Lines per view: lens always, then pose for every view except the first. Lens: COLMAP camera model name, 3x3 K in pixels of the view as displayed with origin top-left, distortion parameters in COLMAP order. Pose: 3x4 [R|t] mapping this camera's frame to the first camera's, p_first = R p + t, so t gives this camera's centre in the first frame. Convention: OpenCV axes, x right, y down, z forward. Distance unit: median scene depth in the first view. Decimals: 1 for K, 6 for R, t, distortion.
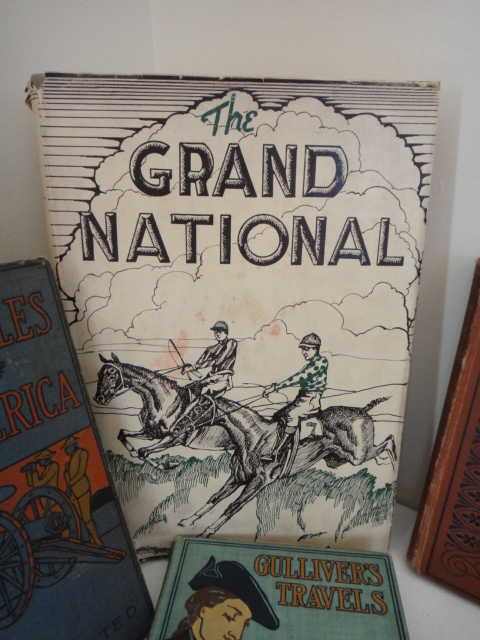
lens RADIAL K [[460.2, 0, 242.1], [0, 460.2, 322.3], [0, 0, 1]] dist [0.010931, -0.000727]
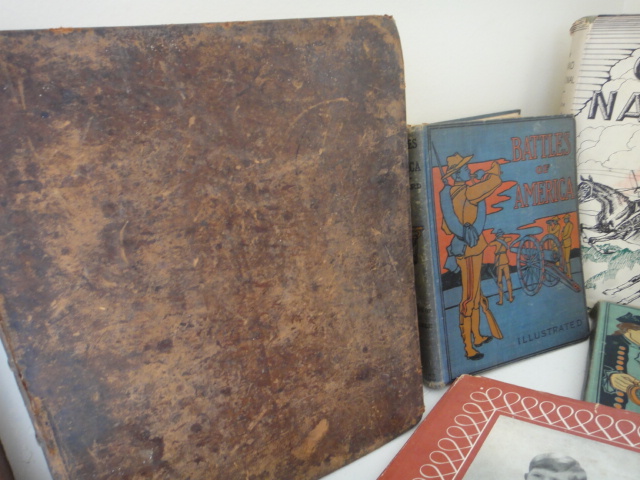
lens RADIAL K [[460.2, 0, 320.3], [0, 460.2, 236.7], [0, 0, 1]] dist [0.010931, -0.000727]
pose [[0.901028, 0.154515, -0.405307, -0.449312], [-0.153080, 0.987551, 0.036175, 0.380430], [0.405851, 0.029449, 0.913465, -0.961400]]
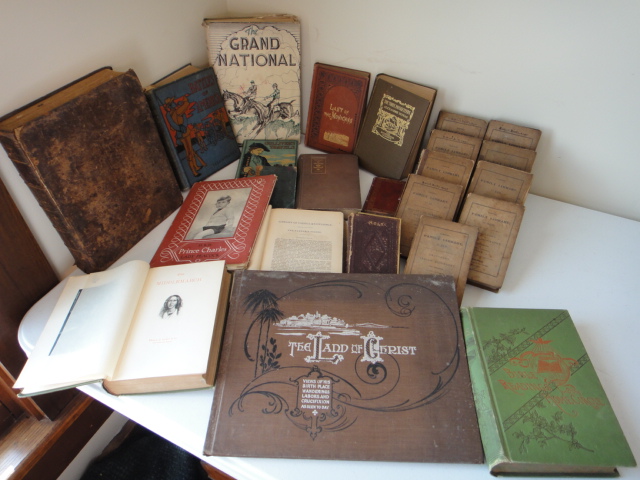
lens RADIAL K [[460.2, 0, 316.7], [0, 460.2, 237.0], [0, 0, 1]] dist [0.010931, -0.000727]
pose [[0.994595, -0.050263, 0.090856, 0.077639], [0.017392, 0.943307, 0.331465, -0.037672], [-0.102366, -0.328093, 0.939083, -3.308381]]
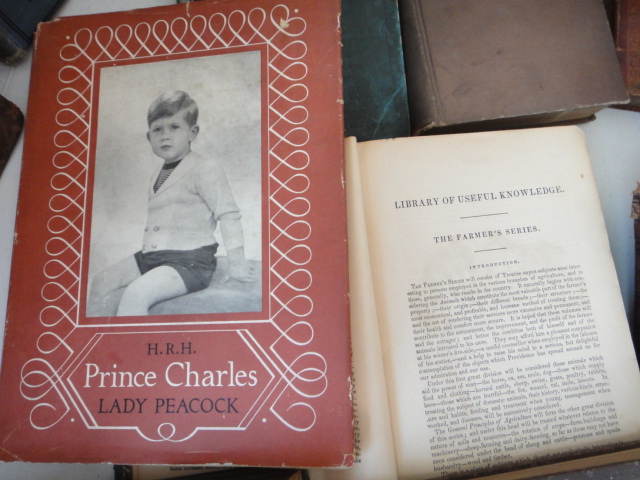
lens RADIAL K [[460.2, 0, 312.8], [0, 460.2, 258.2], [0, 0, 1]] dist [0.010931, -0.000727]
pose [[0.961868, -0.237330, 0.135956, -0.218538], [0.021982, 0.562542, 0.826476, 0.213728], [-0.272629, -0.791973, 0.546308, -0.632649]]
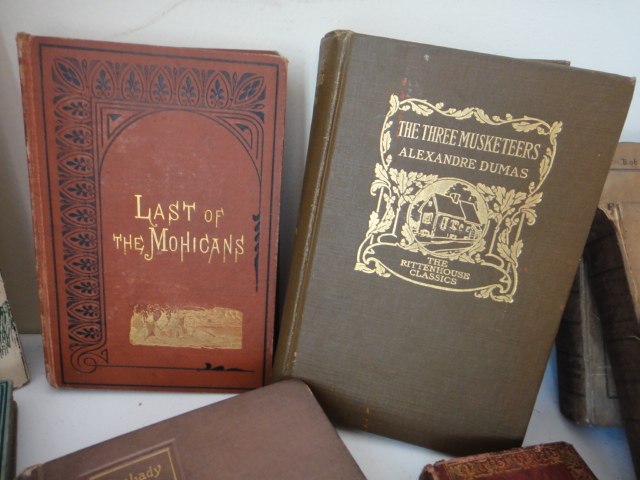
lens RADIAL K [[460.2, 0, 317.3], [0, 460.2, 235.1], [0, 0, 1]] dist [0.010931, -0.000727]
pose [[0.825621, -0.206102, 0.525235, 0.425799], [0.174320, 0.978530, 0.109959, 0.245274], [-0.536621, 0.000774, 0.843823, -0.103910]]
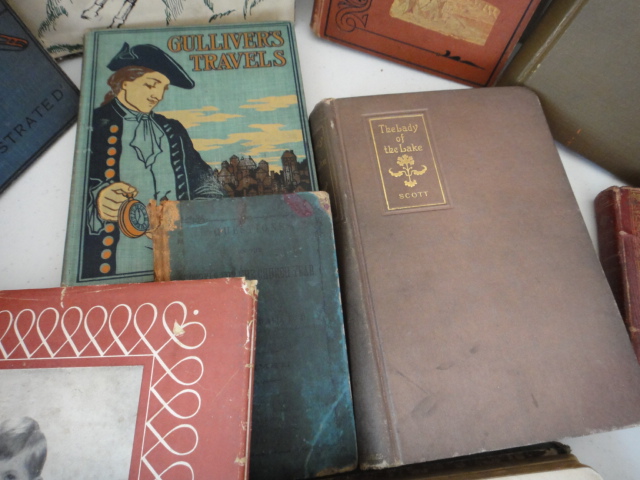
lens RADIAL K [[460.2, 0, 320.9], [0, 460.2, 236.4], [0, 0, 1]] dist [0.010931, -0.000727]
pose [[0.967245, -0.191833, 0.166243, 0.112699], [0.028132, 0.731877, 0.680856, 0.140020], [-0.252280, -0.653878, 0.713302, -0.148978]]
